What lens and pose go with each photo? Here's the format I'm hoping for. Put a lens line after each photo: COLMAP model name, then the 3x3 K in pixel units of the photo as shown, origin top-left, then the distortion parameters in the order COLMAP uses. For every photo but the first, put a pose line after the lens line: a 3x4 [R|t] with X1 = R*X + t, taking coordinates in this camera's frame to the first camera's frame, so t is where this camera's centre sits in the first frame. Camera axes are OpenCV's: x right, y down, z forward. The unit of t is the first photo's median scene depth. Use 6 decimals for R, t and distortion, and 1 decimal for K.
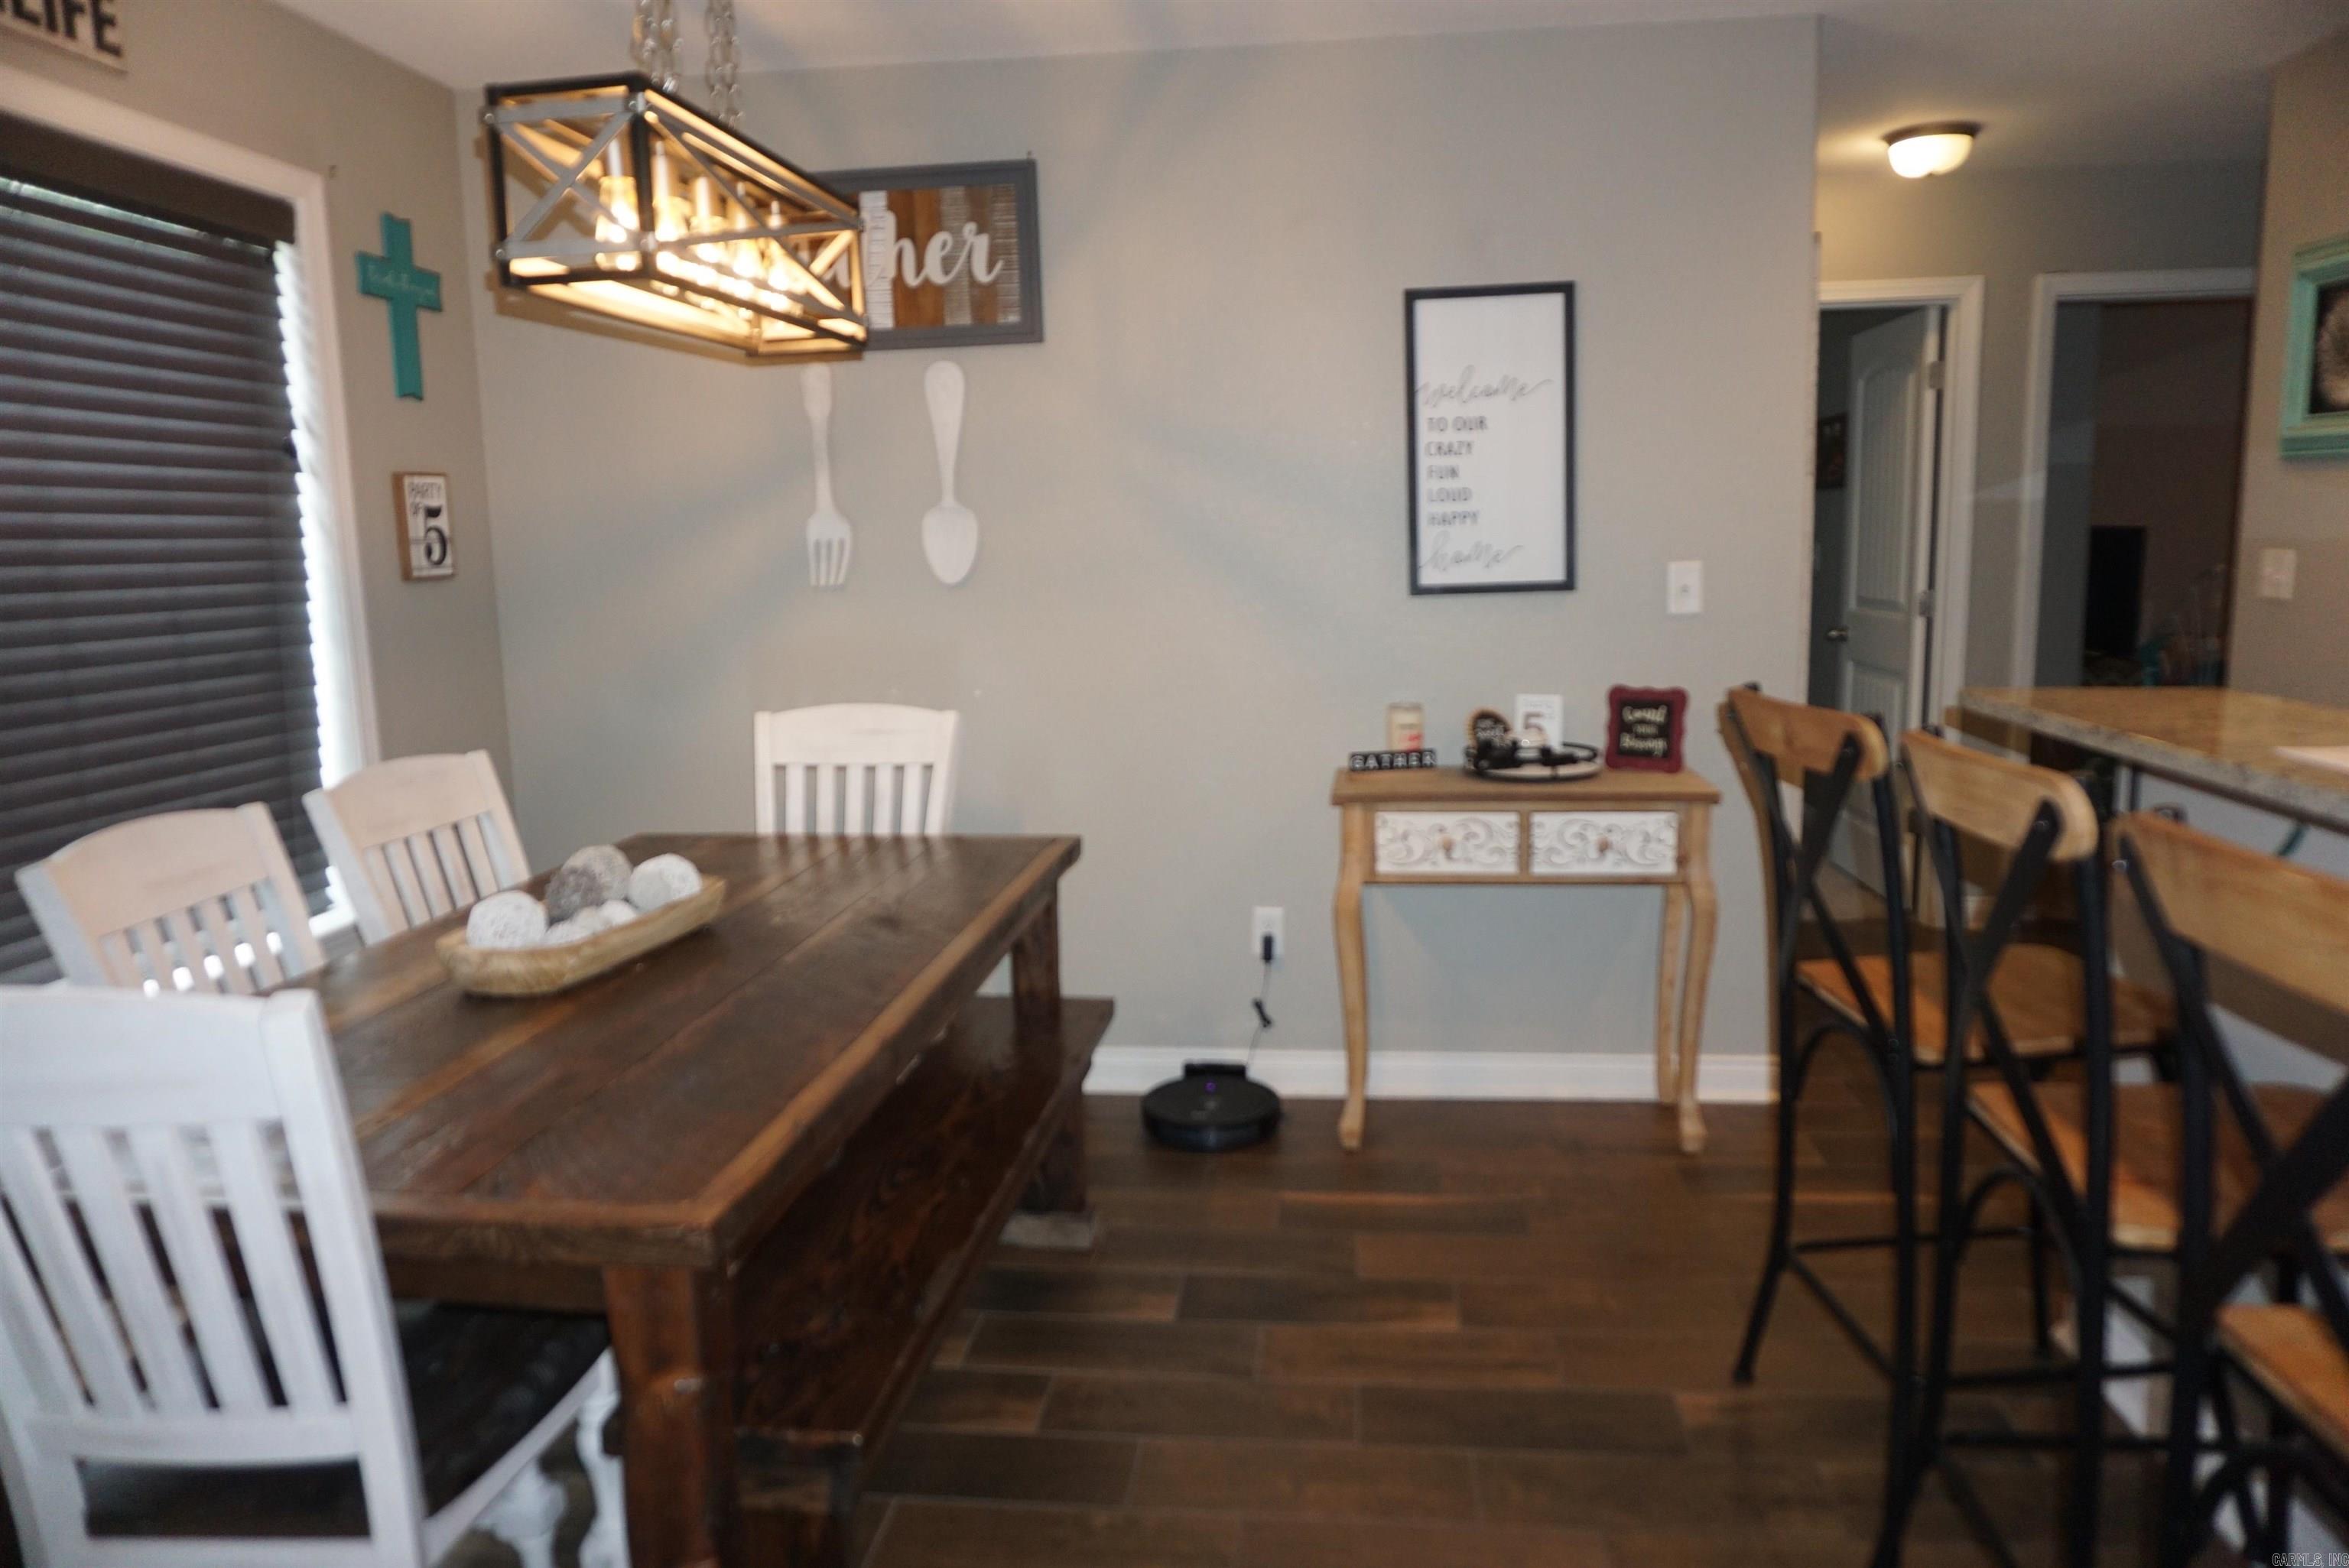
lens RADIAL K [[1565.0, 0, 1175.3], [0, 1565.0, 786.7], [0, 0, 1]] dist [-0.050479, 0.032531]
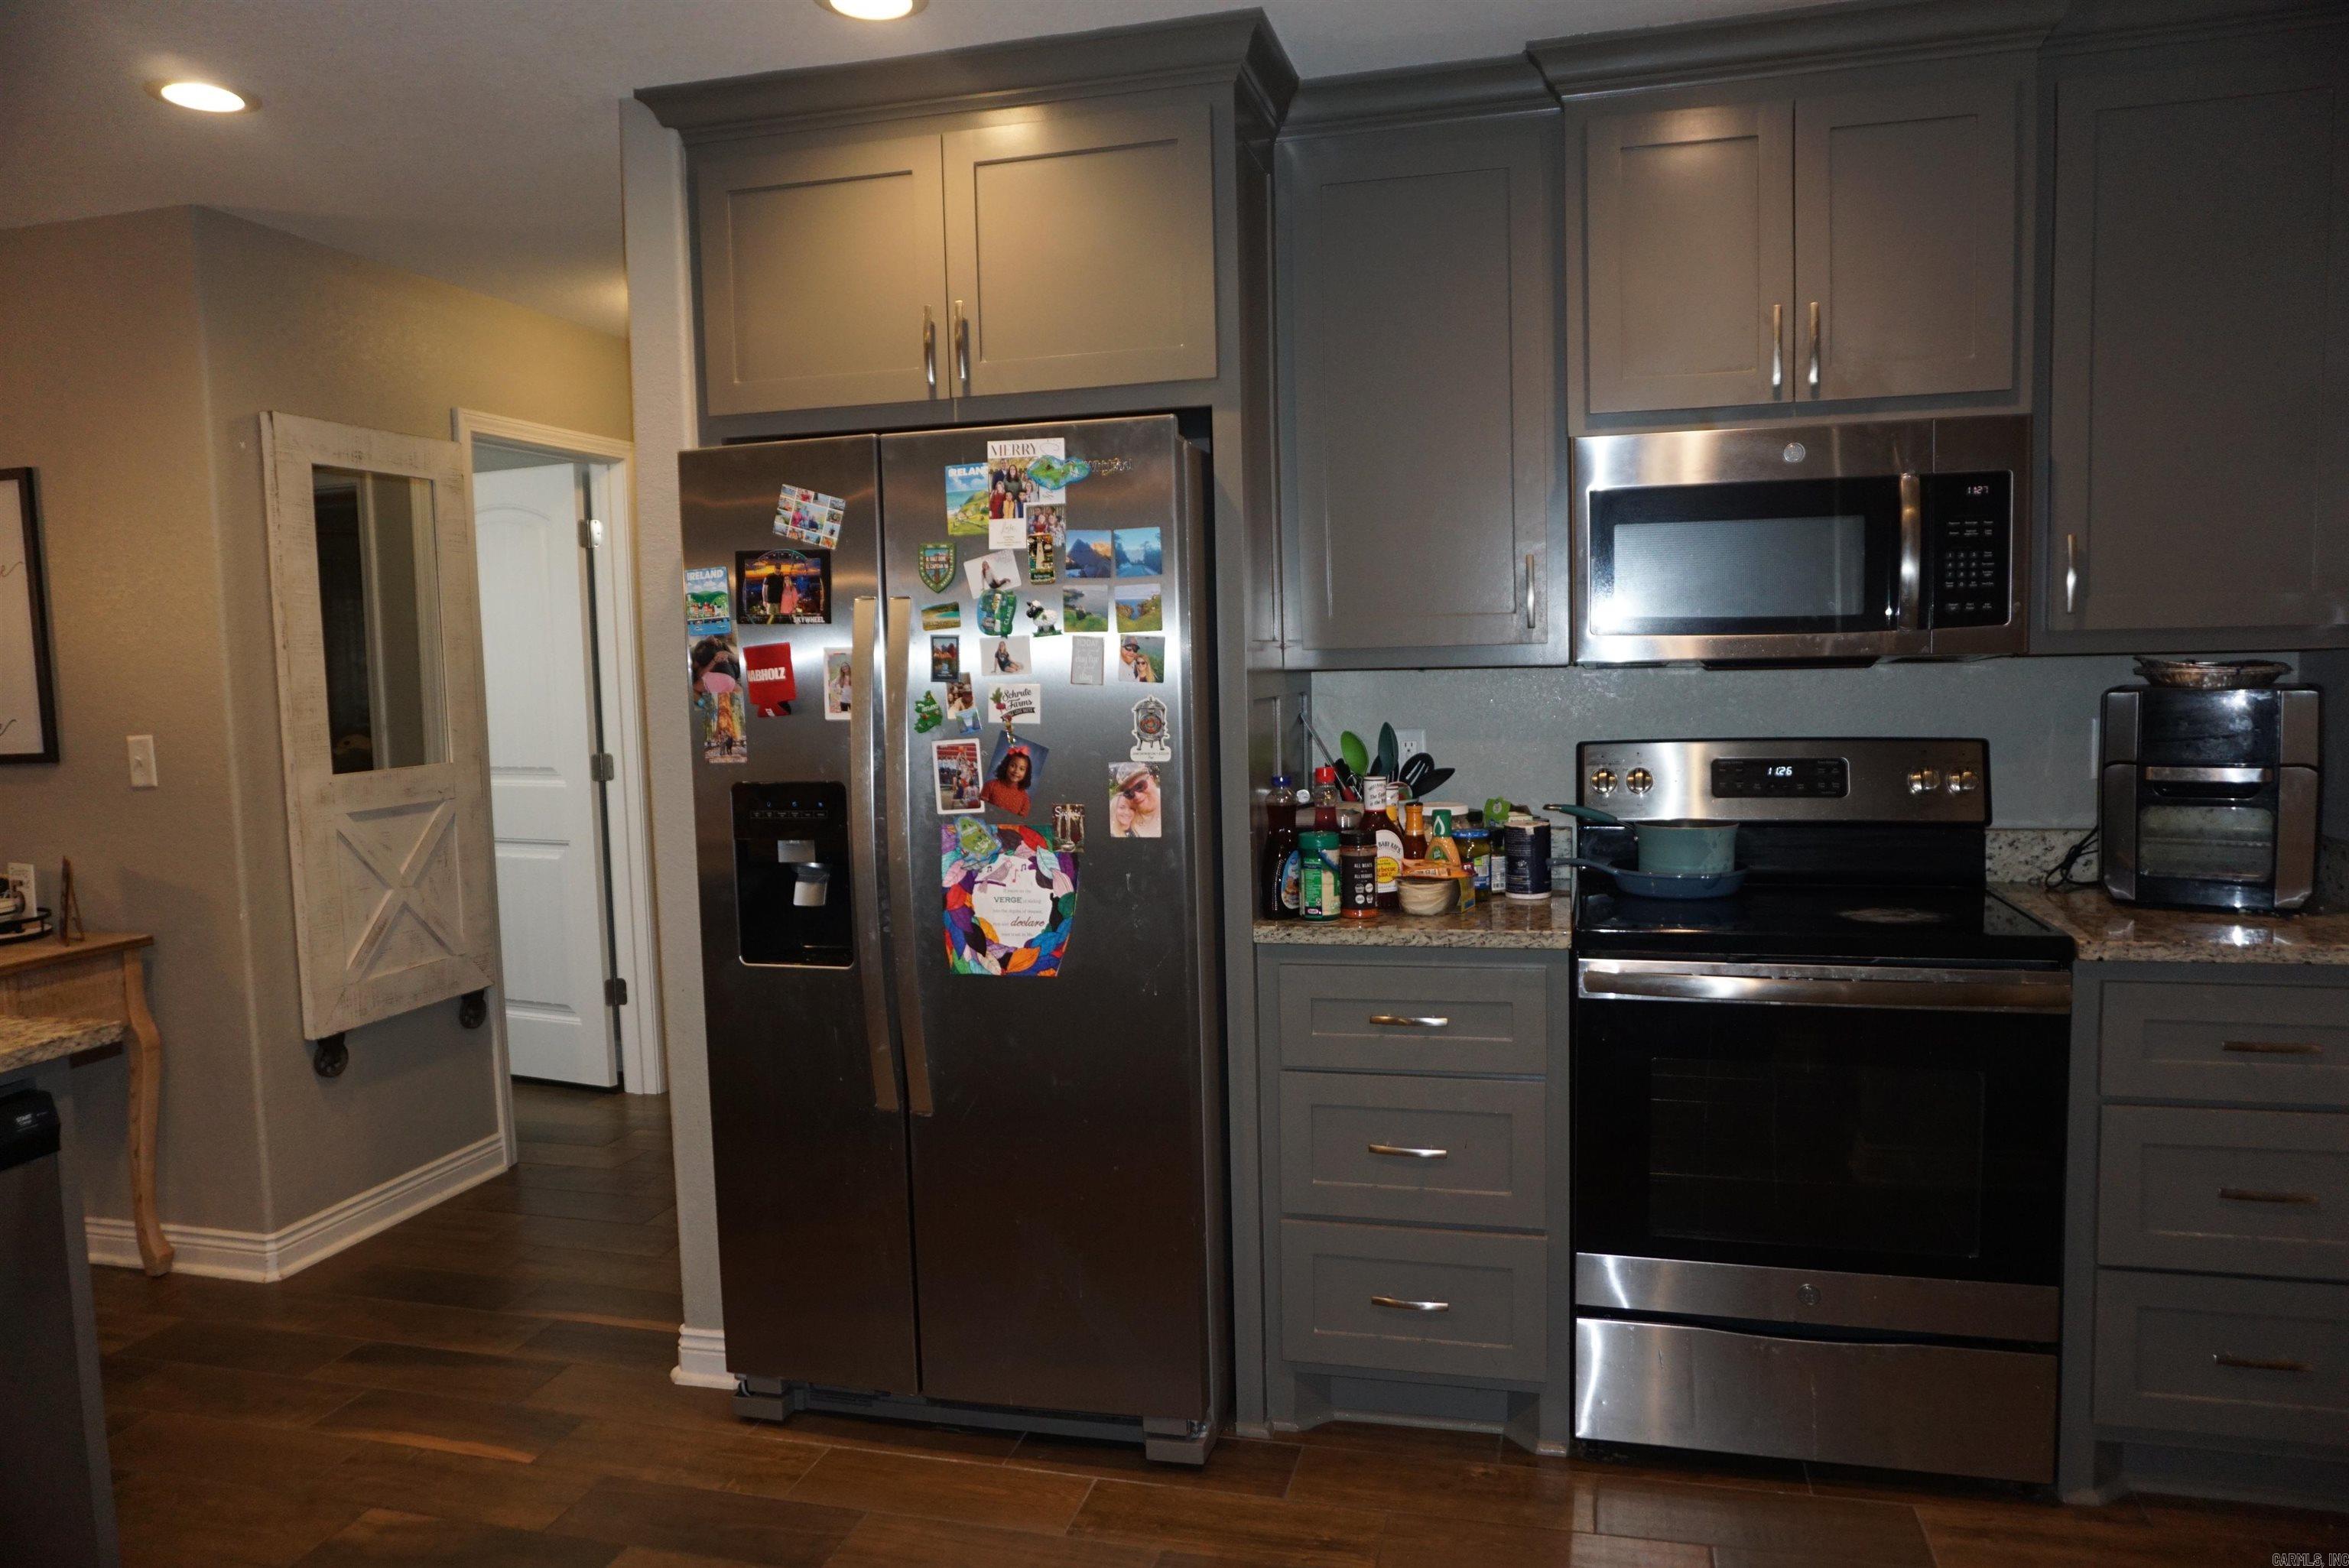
lens RADIAL K [[1565.0, 0, 1187.5], [0, 1565.0, 784.1], [0, 0, 1]] dist [-0.050479, 0.032531]
pose [[0.990322, 0.011204, -0.138337, 1.142099], [-0.020991, 0.997362, -0.069492, -0.057258], [0.137194, 0.071723, 0.987944, 0.102624]]
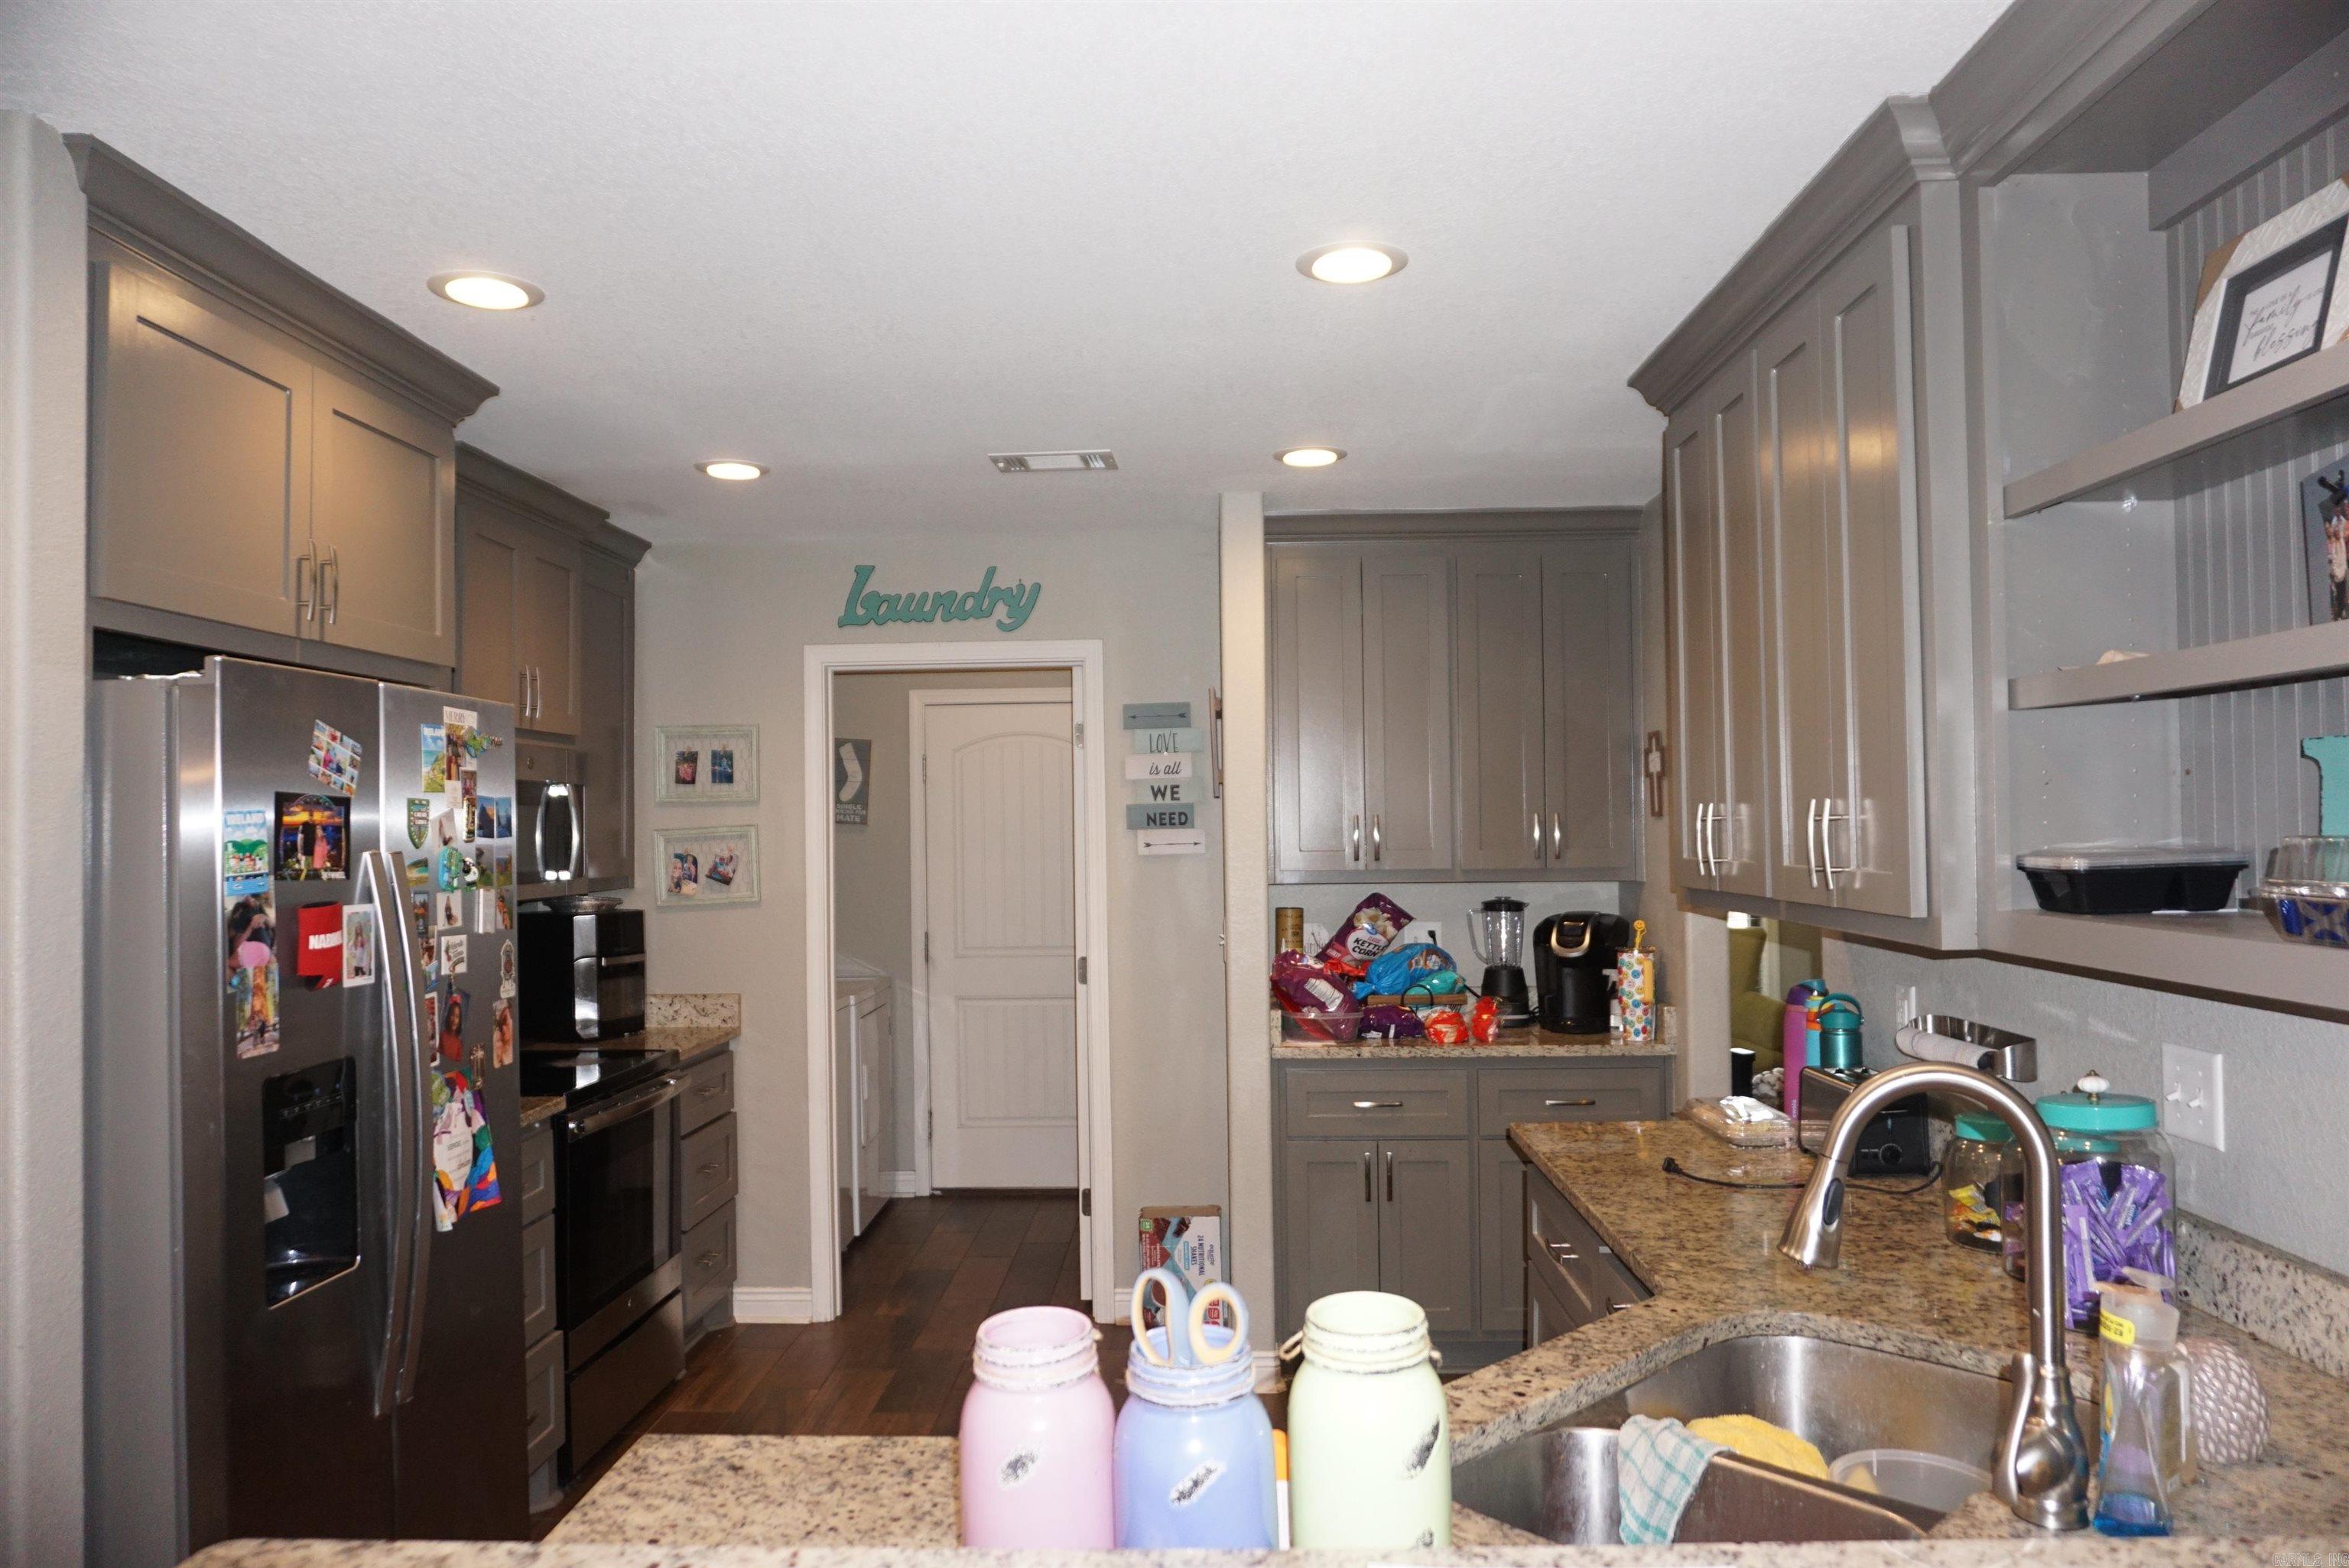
lens RADIAL K [[1565.0, 0, 1174.0], [0, 1565.0, 792.2], [0, 0, 1]] dist [-0.050479, 0.032531]
pose [[-0.083994, 0.047572, 0.995330, 0.170099], [0.169575, 0.984972, -0.032767, -0.137408], [-0.981931, 0.166031, -0.090799, 0.518743]]
